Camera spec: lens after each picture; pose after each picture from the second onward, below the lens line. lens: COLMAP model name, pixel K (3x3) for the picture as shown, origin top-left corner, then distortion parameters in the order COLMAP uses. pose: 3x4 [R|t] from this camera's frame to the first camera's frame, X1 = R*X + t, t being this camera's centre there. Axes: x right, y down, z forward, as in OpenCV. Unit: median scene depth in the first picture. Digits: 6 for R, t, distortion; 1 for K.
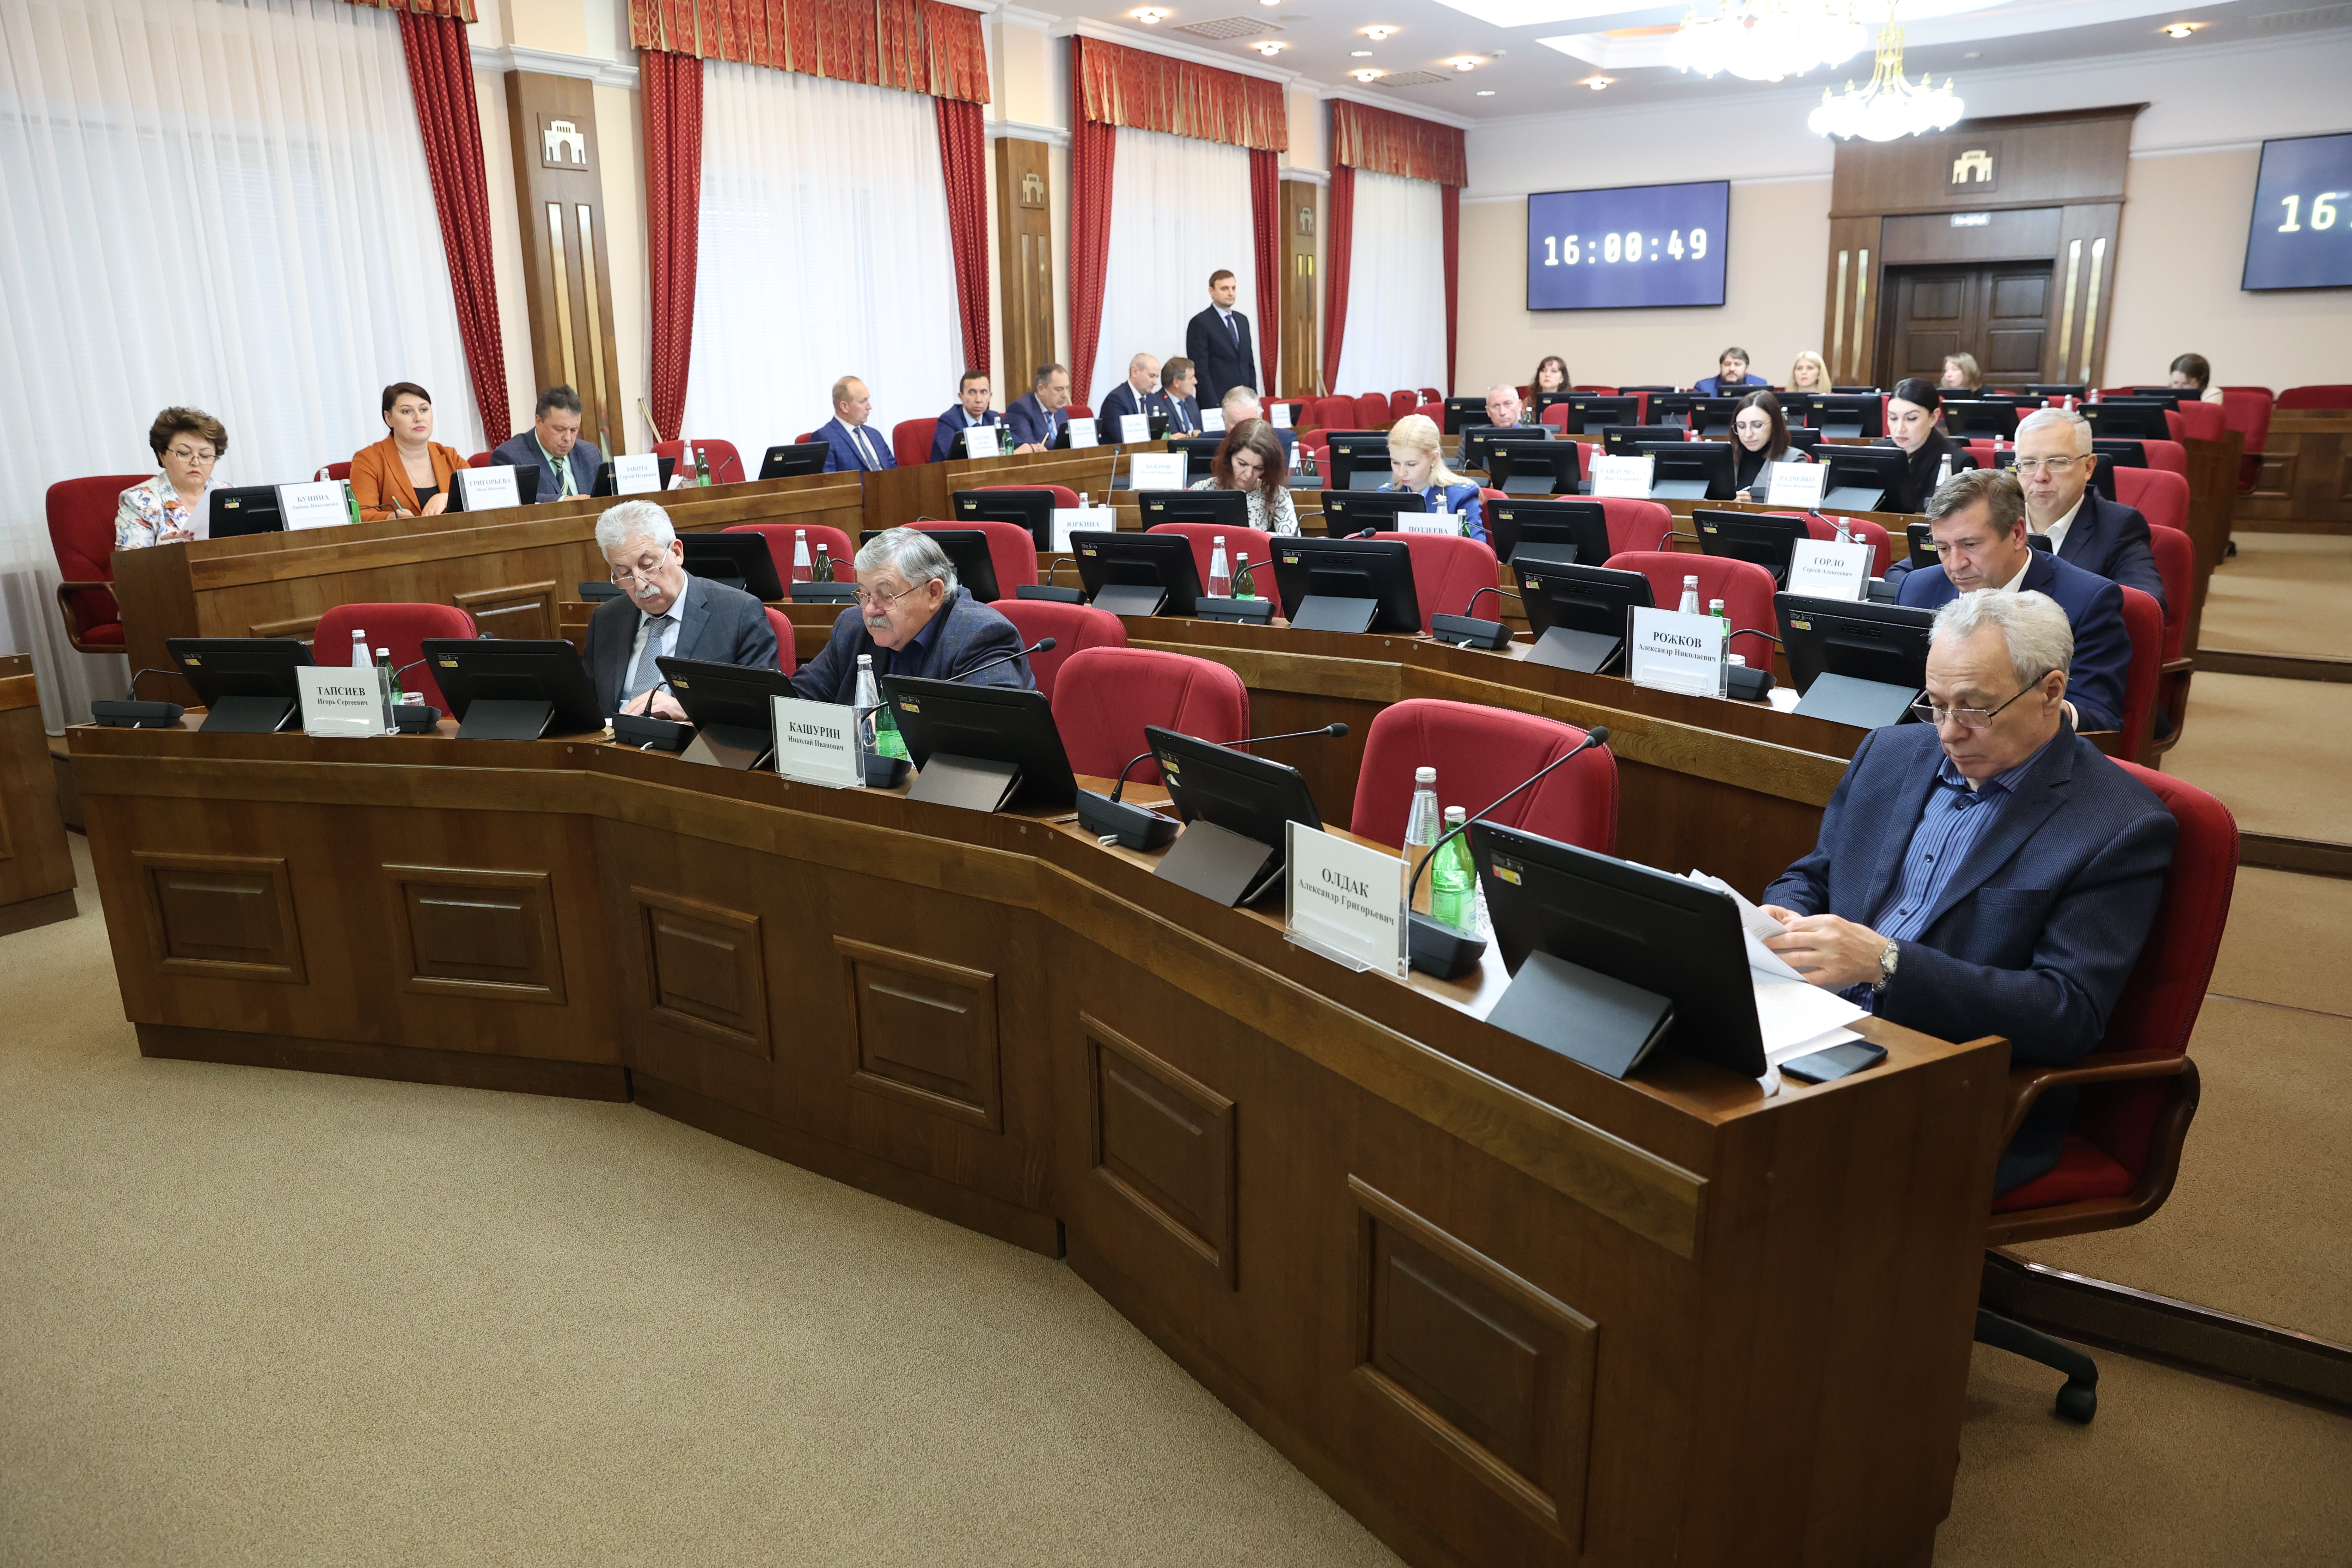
lens RADIAL K [[1634.8, 0, 1168.9], [0, 1634.8, 802.1], [0, 0, 1]] dist [-0.070830, 0.003987]
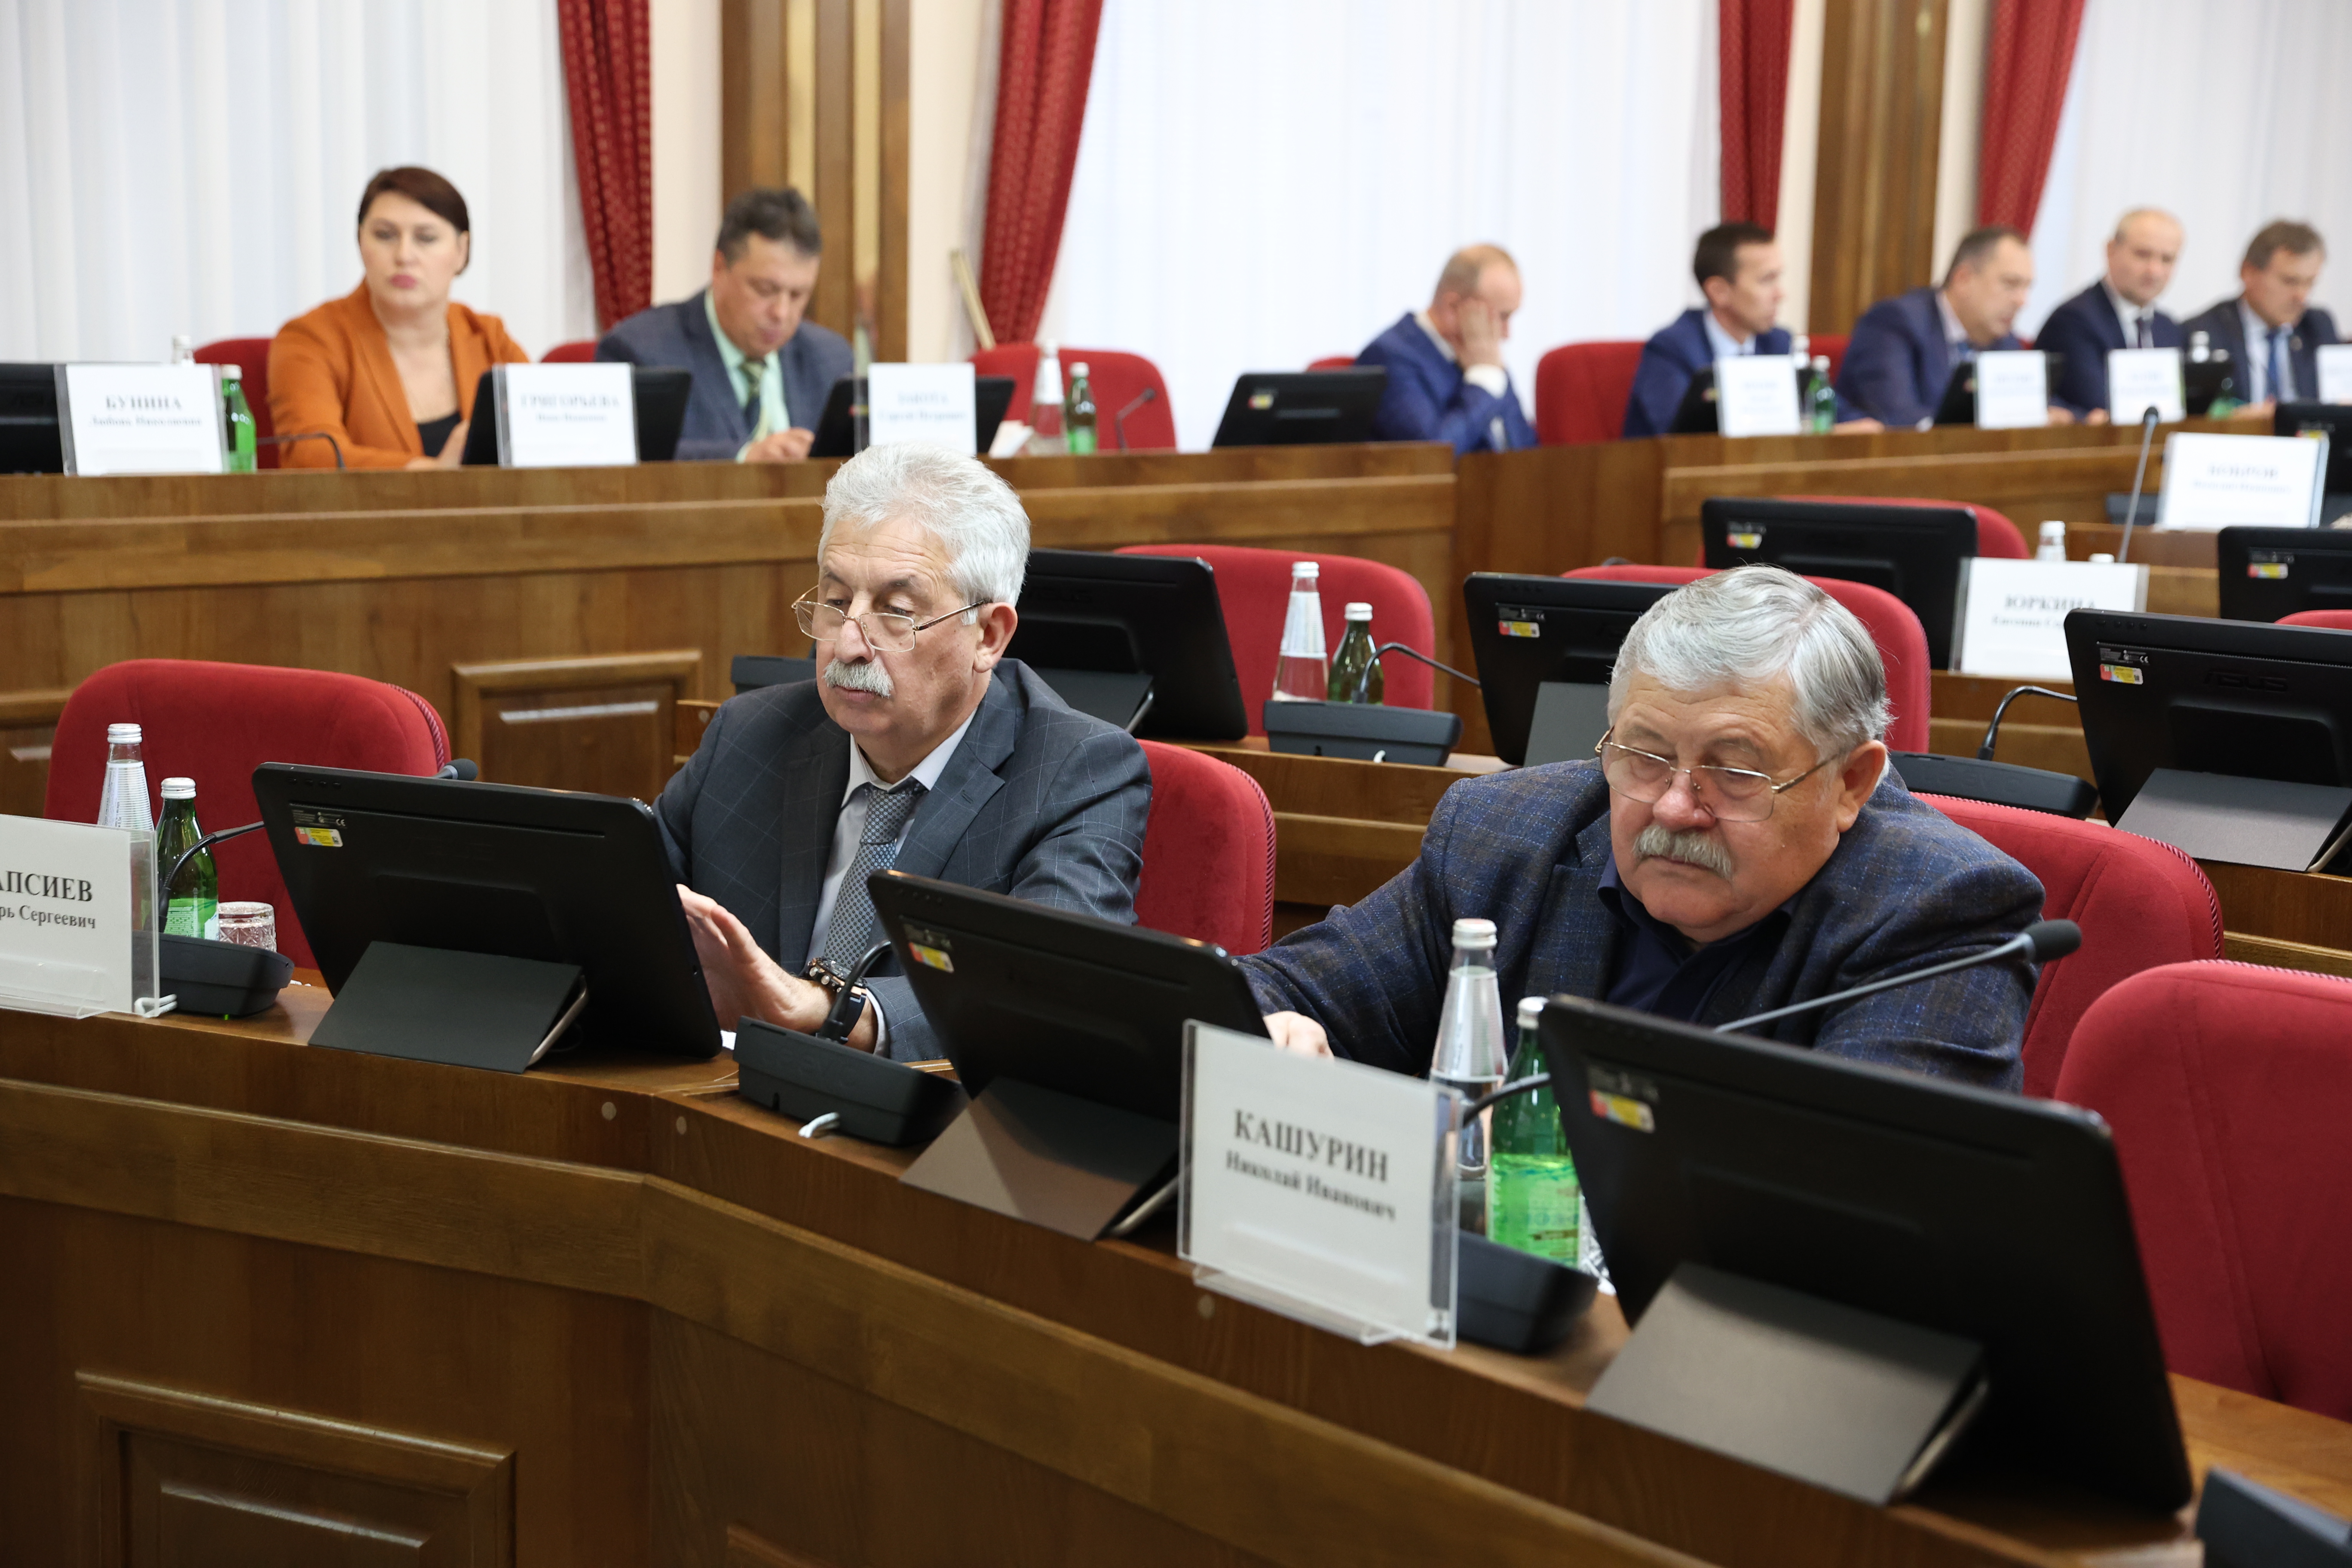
lens RADIAL K [[3716.4, 0, 1175.6], [0, 3716.4, 785.1], [0, 0, 1]] dist [0.002421, 0.000000]
pose [[0.966879, 0.077638, -0.243142, -0.038804], [-0.106721, 0.988318, -0.108806, -0.017300], [0.231854, 0.131151, 0.963869, 0.153748]]
